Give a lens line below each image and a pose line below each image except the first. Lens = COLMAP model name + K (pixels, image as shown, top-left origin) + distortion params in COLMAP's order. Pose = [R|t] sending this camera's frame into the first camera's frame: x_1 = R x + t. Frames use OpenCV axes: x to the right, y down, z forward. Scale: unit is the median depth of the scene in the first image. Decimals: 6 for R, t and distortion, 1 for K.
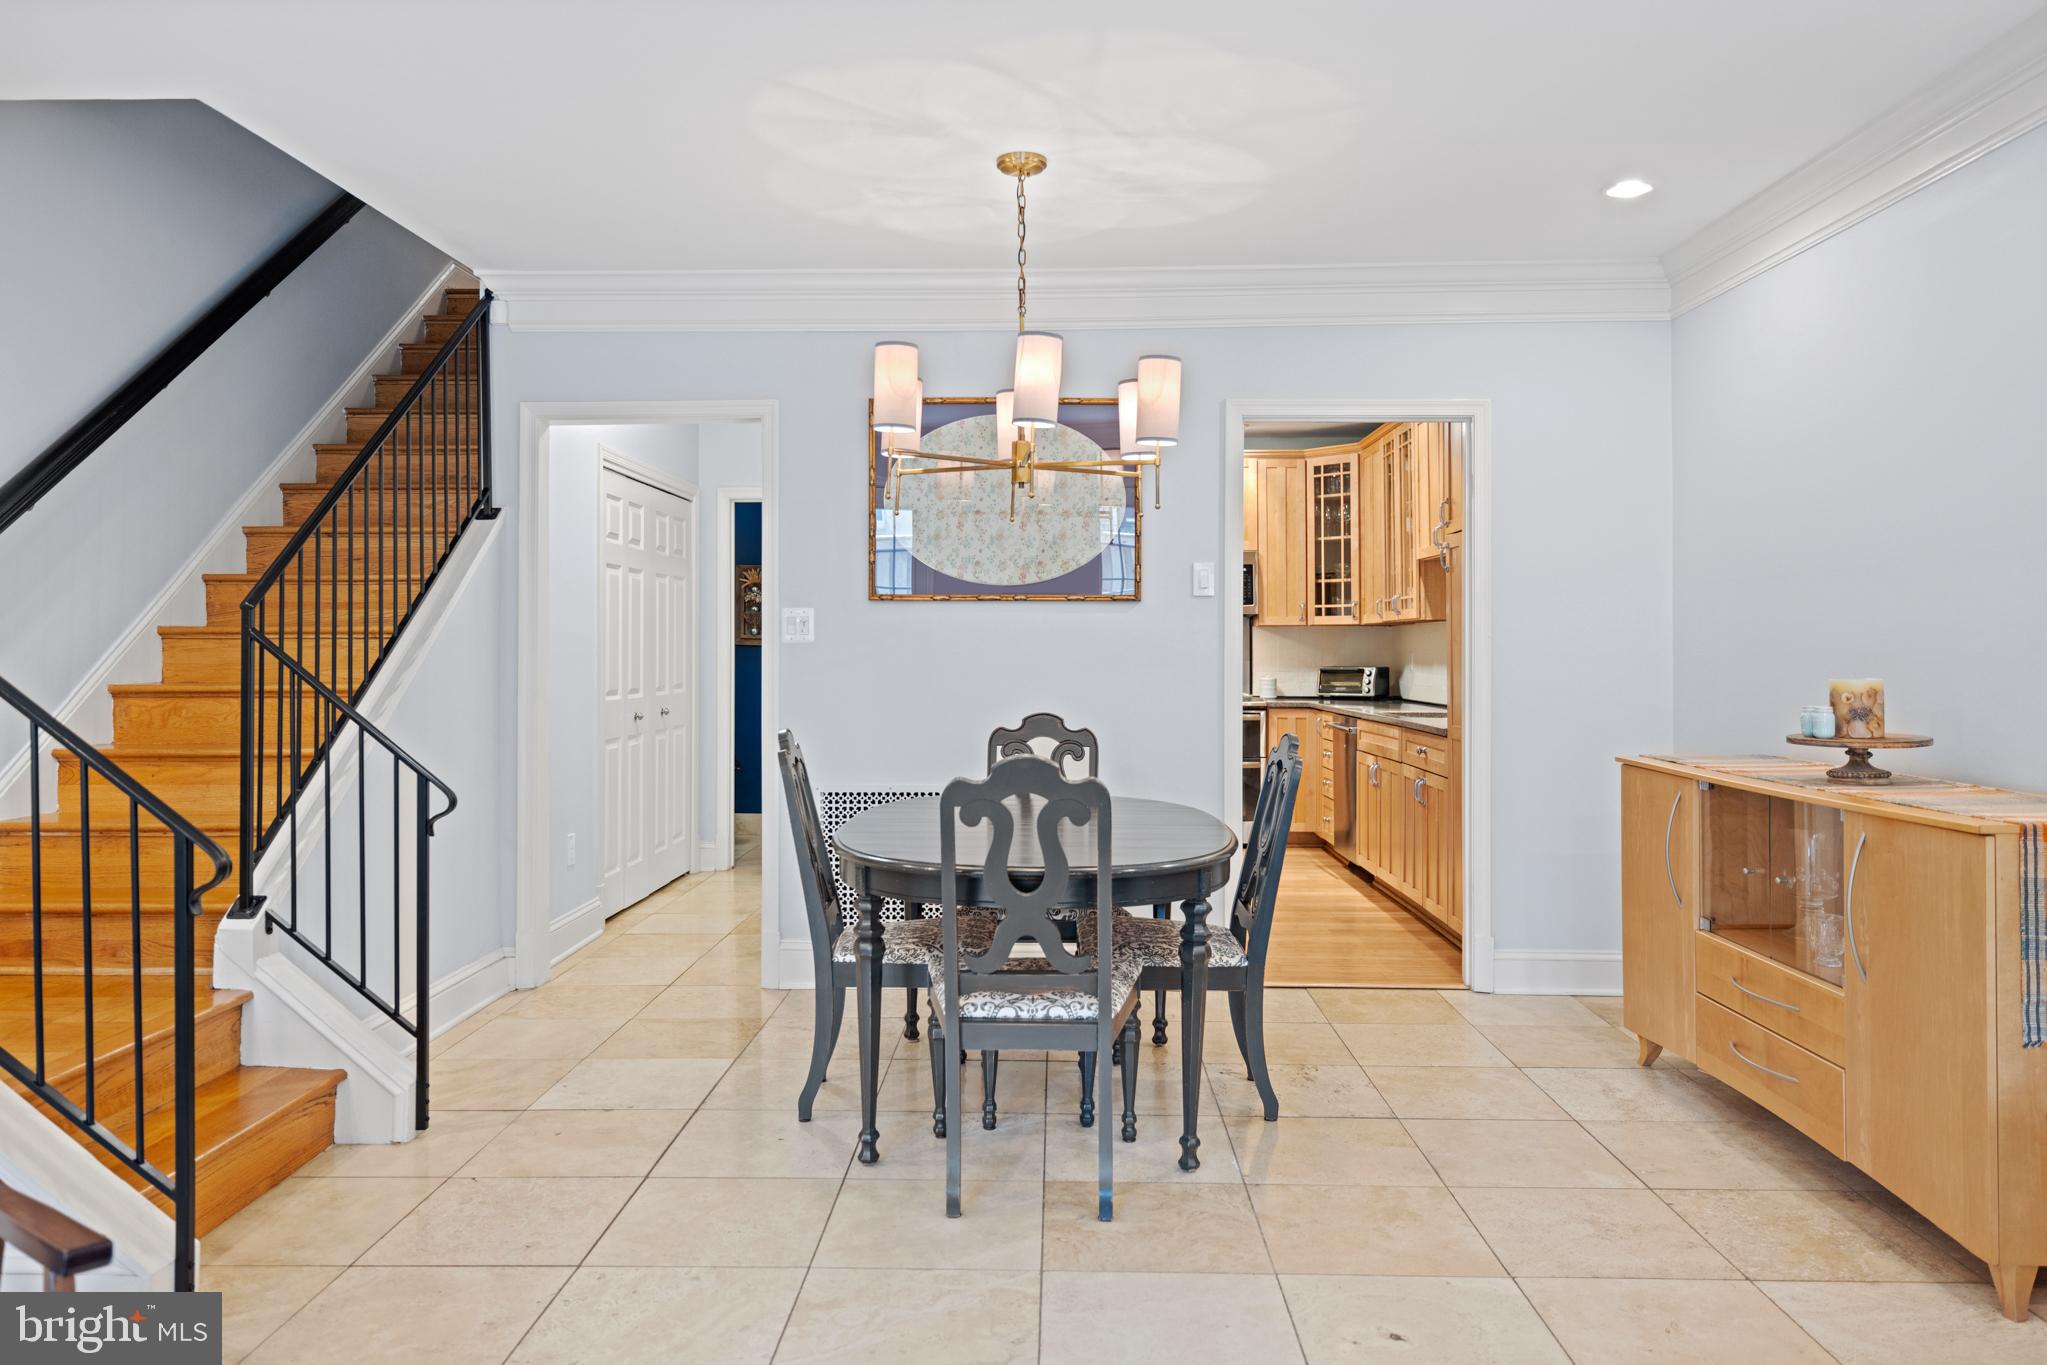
lens RADIAL K [[1410.0, 0, 1024.5], [0, 1410.0, 622.6], [0, 0, 1]] dist [0.003527, 0.007820]
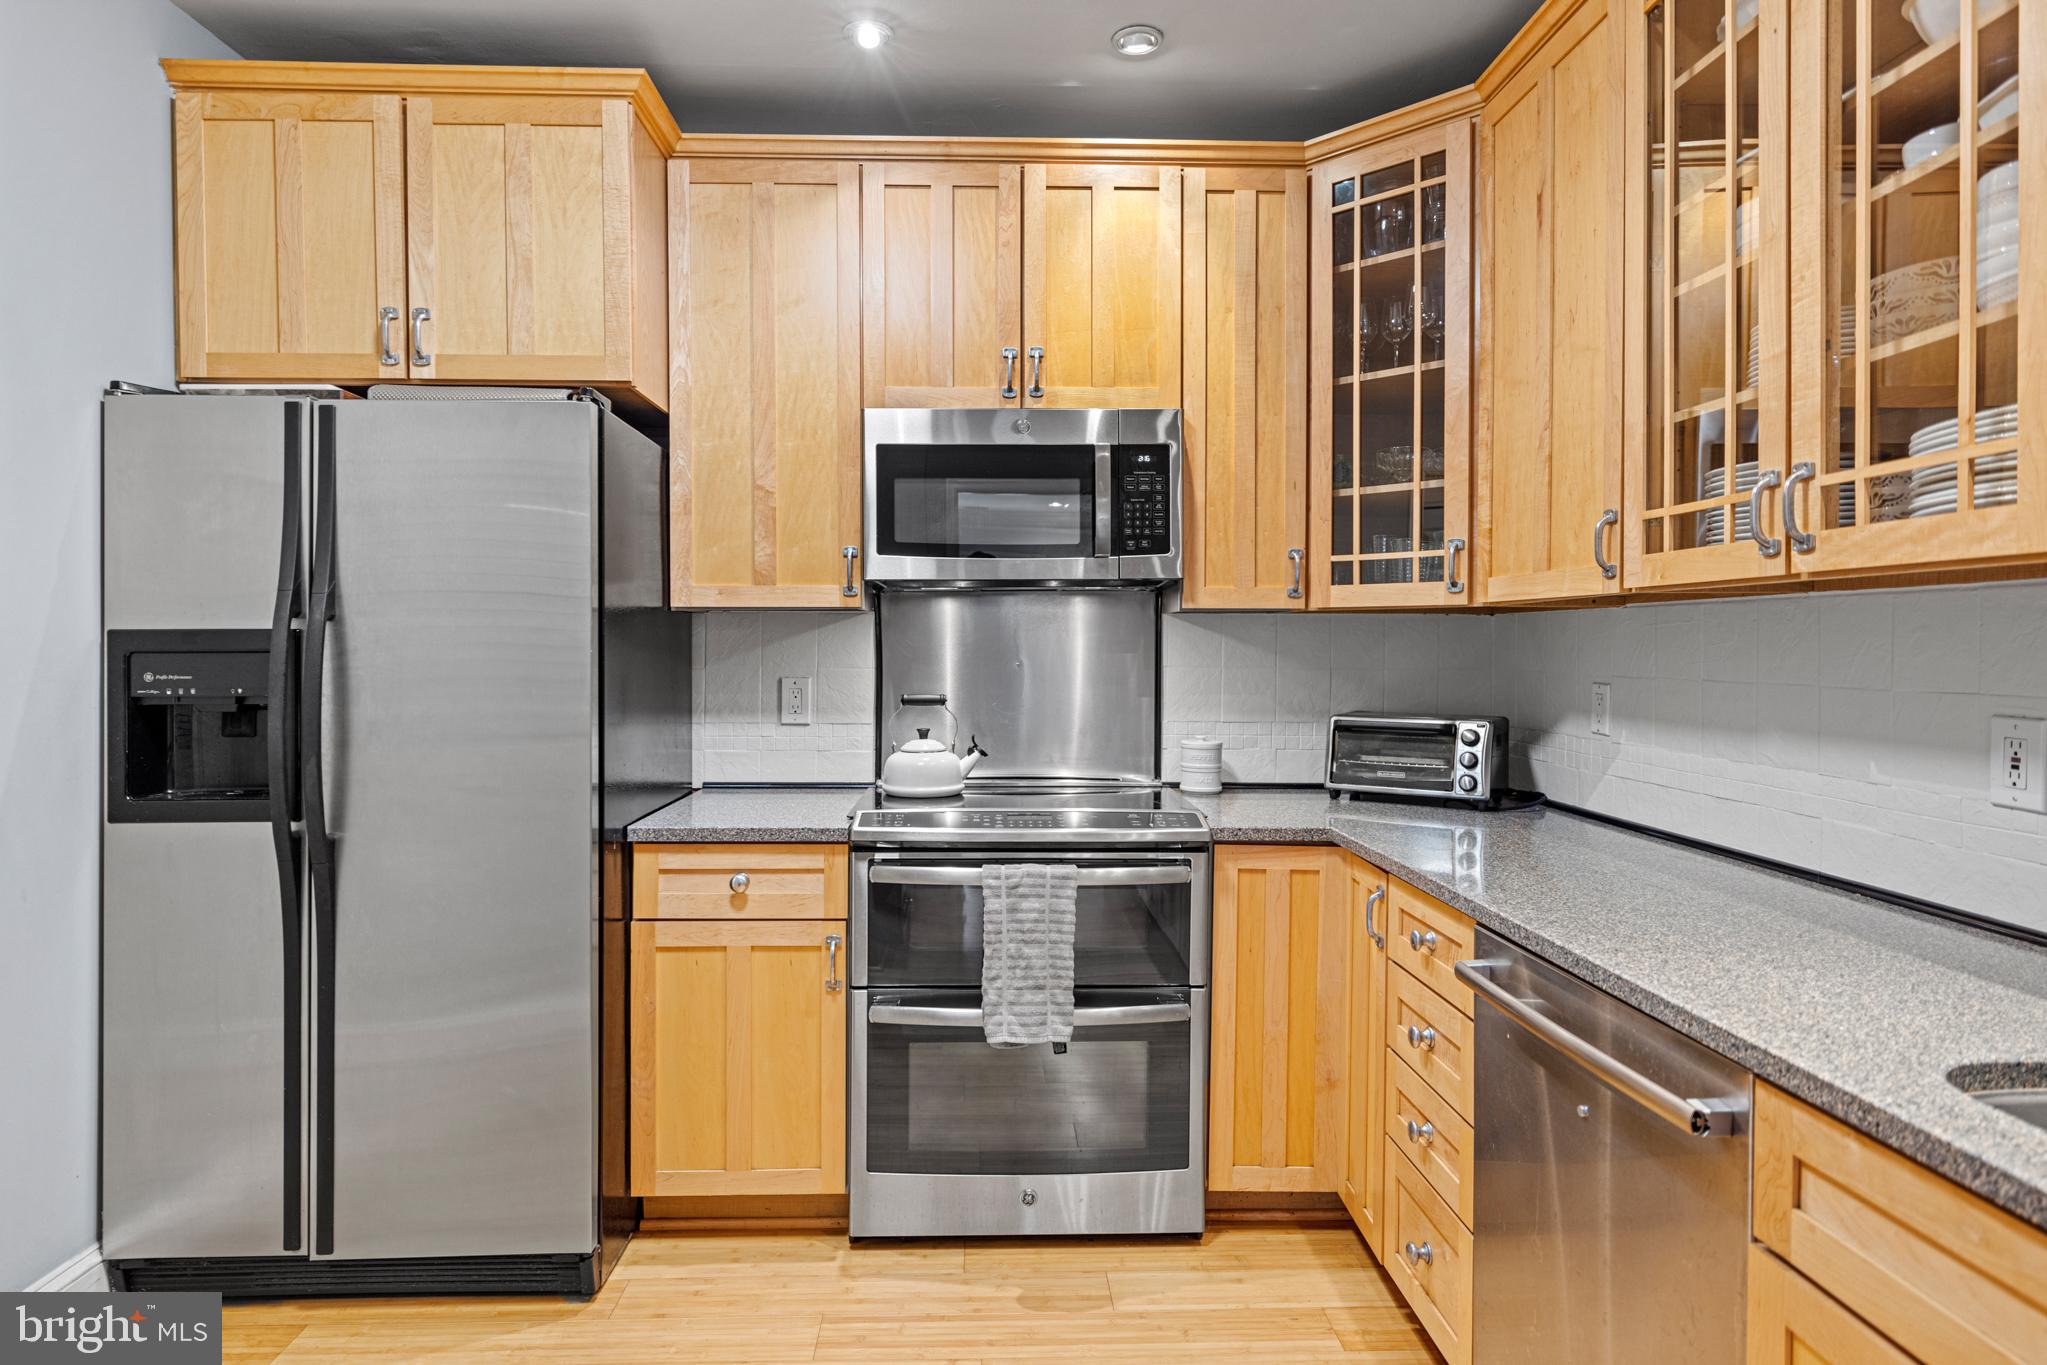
lens RADIAL K [[1069.3, 0, 1012.6], [0, 1069.3, 658.8], [0, 0, 1]] dist [-0.005135, 0.002536]
pose [[0.998442, 0.002172, 0.055751, 0.180772], [-0.003901, 0.999514, 0.030921, 0.011448], [-0.055657, -0.031090, 0.997966, 1.236762]]
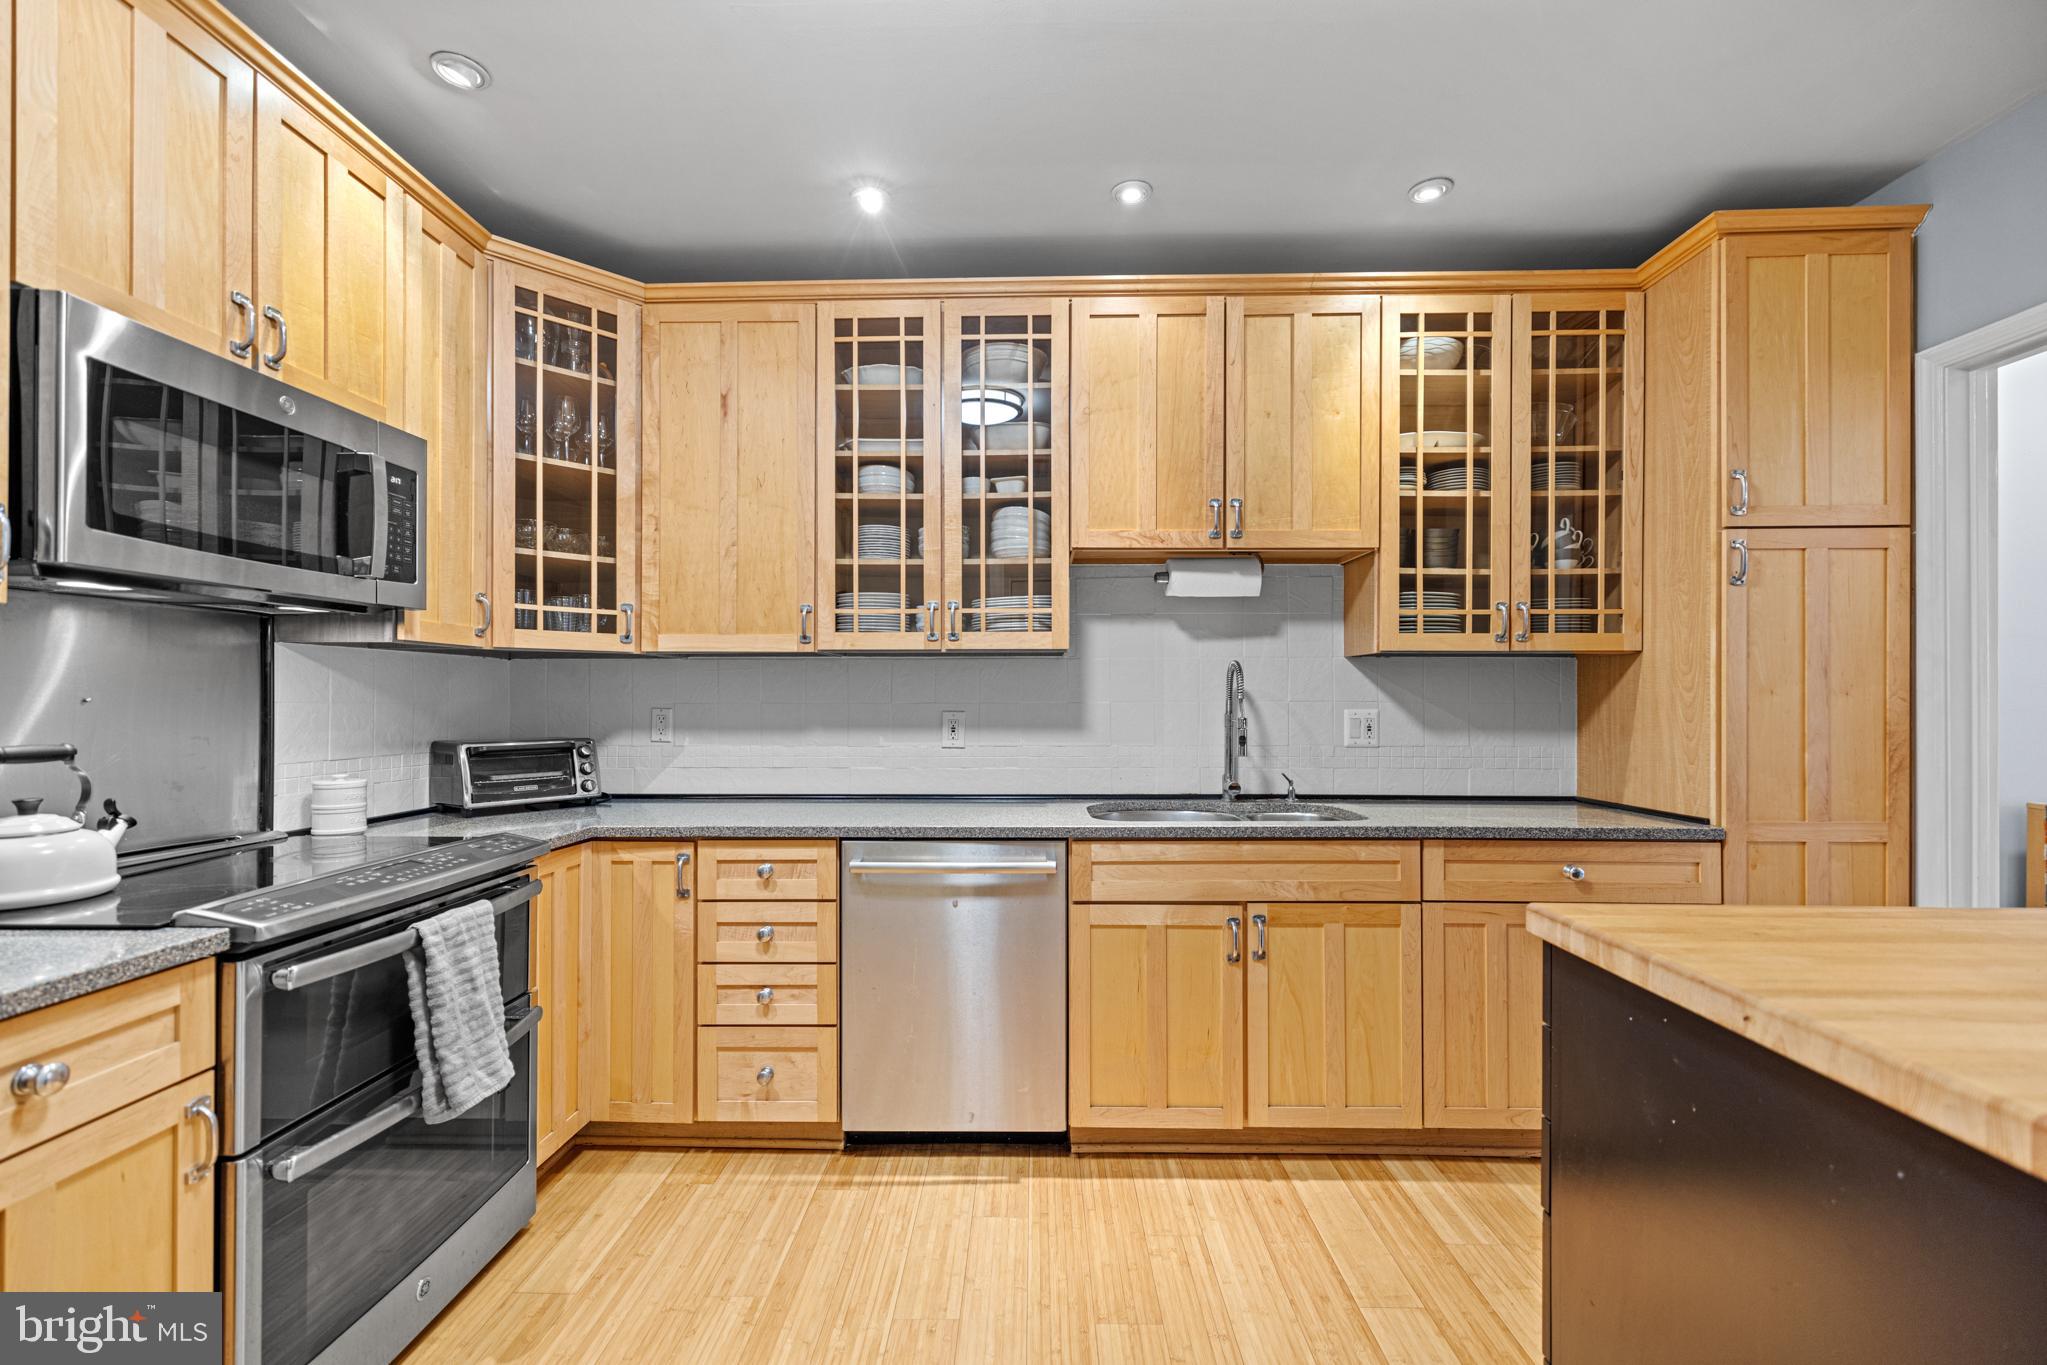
lens RADIAL K [[862.1, 0, 1008.7], [0, 862.1, 693.8], [0, 0, 1]] dist [0.001458, 0.000079]
pose [[0.005885, 0.006136, 0.999964, -0.105835], [-0.016510, 0.999845, -0.006038, 0.025545], [-0.999846, -0.016474, 0.005985, 1.453849]]
